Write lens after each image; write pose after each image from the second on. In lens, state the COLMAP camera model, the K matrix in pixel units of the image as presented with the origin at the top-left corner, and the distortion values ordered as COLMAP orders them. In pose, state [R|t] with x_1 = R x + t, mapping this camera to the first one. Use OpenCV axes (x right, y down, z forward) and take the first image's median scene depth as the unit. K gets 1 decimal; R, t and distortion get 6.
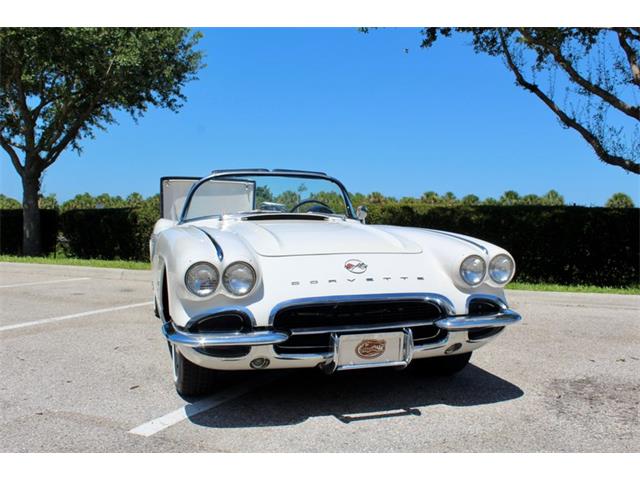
lens RADIAL K [[607.6, 0, 318.5], [0, 607.6, 244.6], [0, 0, 1]] dist [-0.143489, 0.135792]
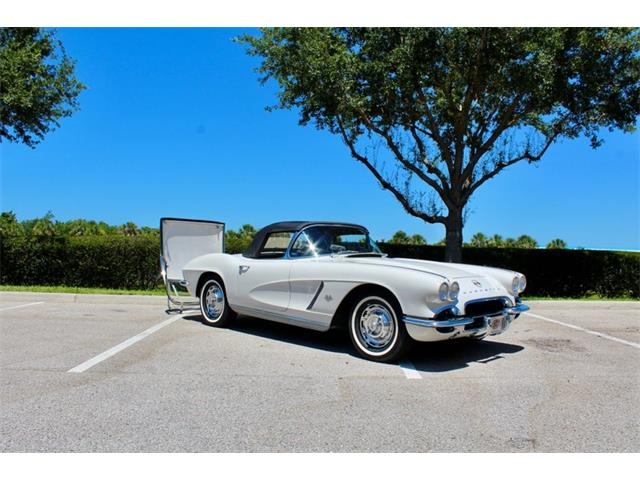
lens RADIAL K [[530.3, 0, 320.7], [0, 530.3, 241.3], [0, 0, 1]] dist [-0.169618, 0.150771]
pose [[0.890415, 0.018481, 0.454774, -0.308939], [0.005728, 0.998641, -0.051798, -0.004204], [-0.455114, 0.048726, 0.889099, -0.072071]]
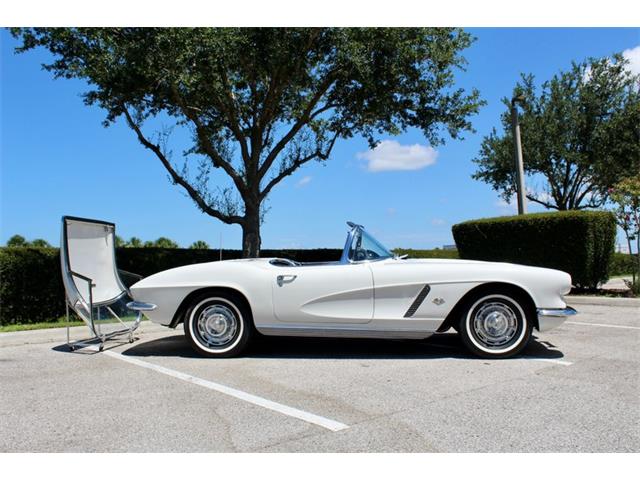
lens RADIAL K [[607.6, 0, 318.5], [0, 607.6, 244.6], [0, 0, 1]] dist [-0.143489, 0.135792]
pose [[0.427689, 0.001965, 0.903924, -0.585769], [0.060552, 0.997689, -0.030818, -0.016262], [-0.901896, 0.067915, 0.426582, 0.213777]]
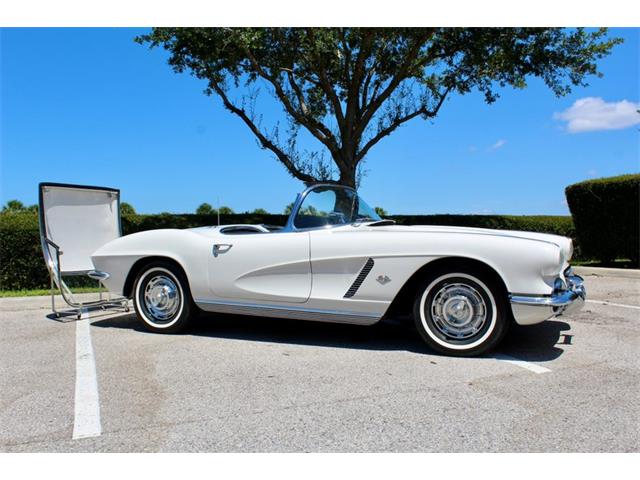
lens RADIAL K [[607.6, 0, 318.5], [0, 607.6, 244.6], [0, 0, 1]] dist [-0.143489, 0.135792]
pose [[0.680127, -0.041906, 0.731896, -0.410466], [0.054016, 0.998516, 0.006976, -0.006720], [-0.731102, 0.034790, 0.681381, 0.099311]]
